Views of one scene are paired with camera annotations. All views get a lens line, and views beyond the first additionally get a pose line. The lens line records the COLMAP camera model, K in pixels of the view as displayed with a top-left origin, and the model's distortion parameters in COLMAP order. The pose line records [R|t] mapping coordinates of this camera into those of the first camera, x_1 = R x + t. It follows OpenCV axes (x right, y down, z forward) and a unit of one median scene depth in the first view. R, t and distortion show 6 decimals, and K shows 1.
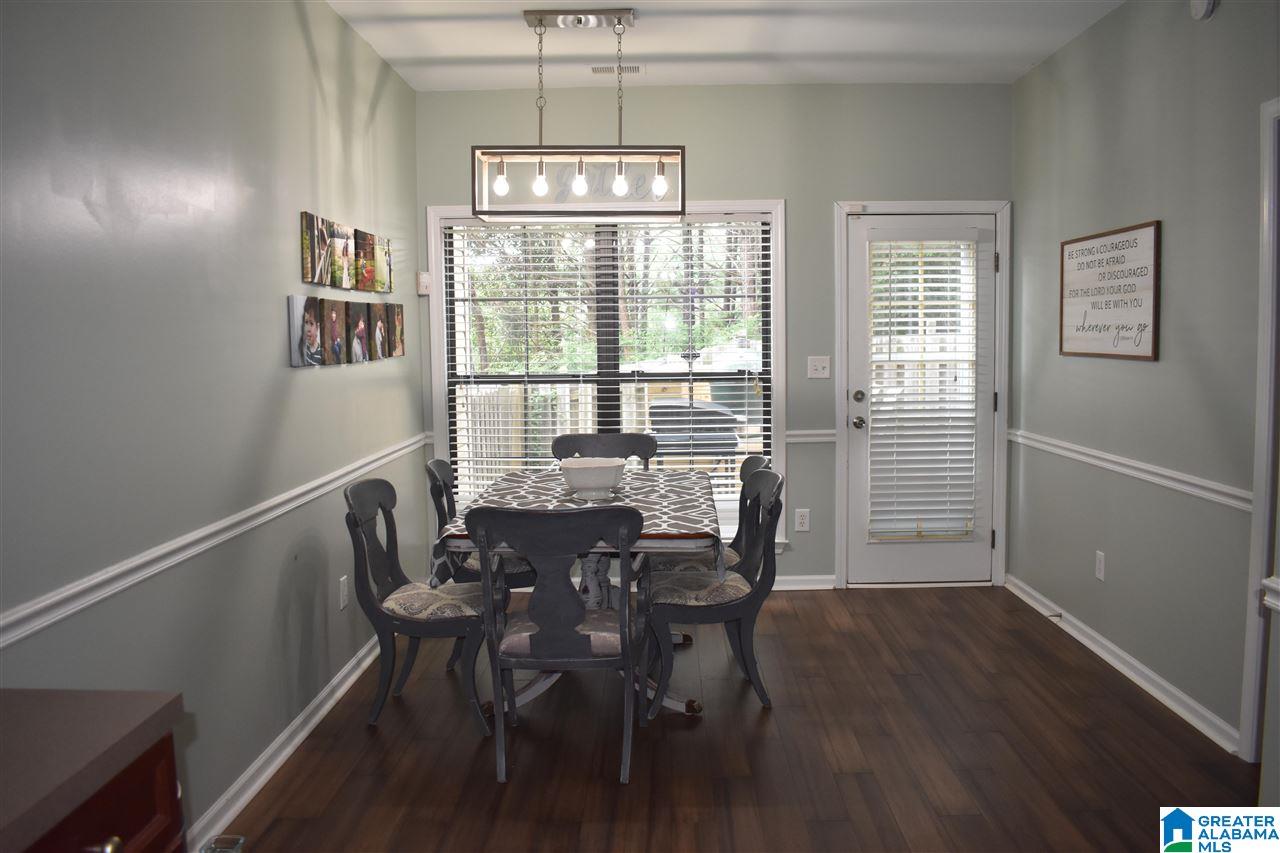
lens RADIAL K [[983.3, 0, 640.0], [0, 983.3, 426.5], [0, 0, 1]] dist [-0.002641, -0.002610]
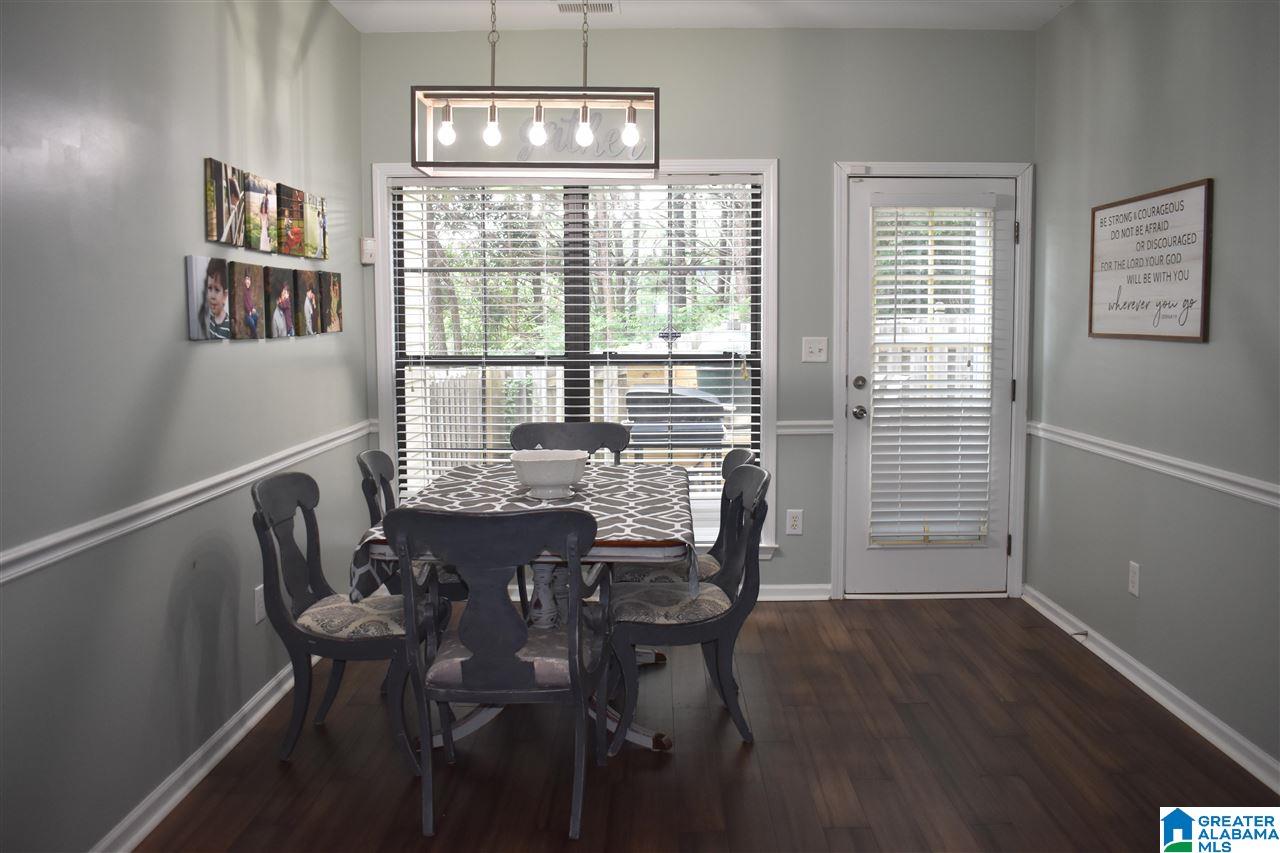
lens RADIAL K [[1012.9, 0, 640.0], [0, 1012.9, 426.5], [0, 0, 1]] dist [-0.001379, 0.002942]
pose [[0.999963, 0.007935, 0.003446, 0.025462], [-0.007965, 0.999930, 0.008742, 0.002614], [-0.003377, -0.008769, 0.999956, 0.101964]]
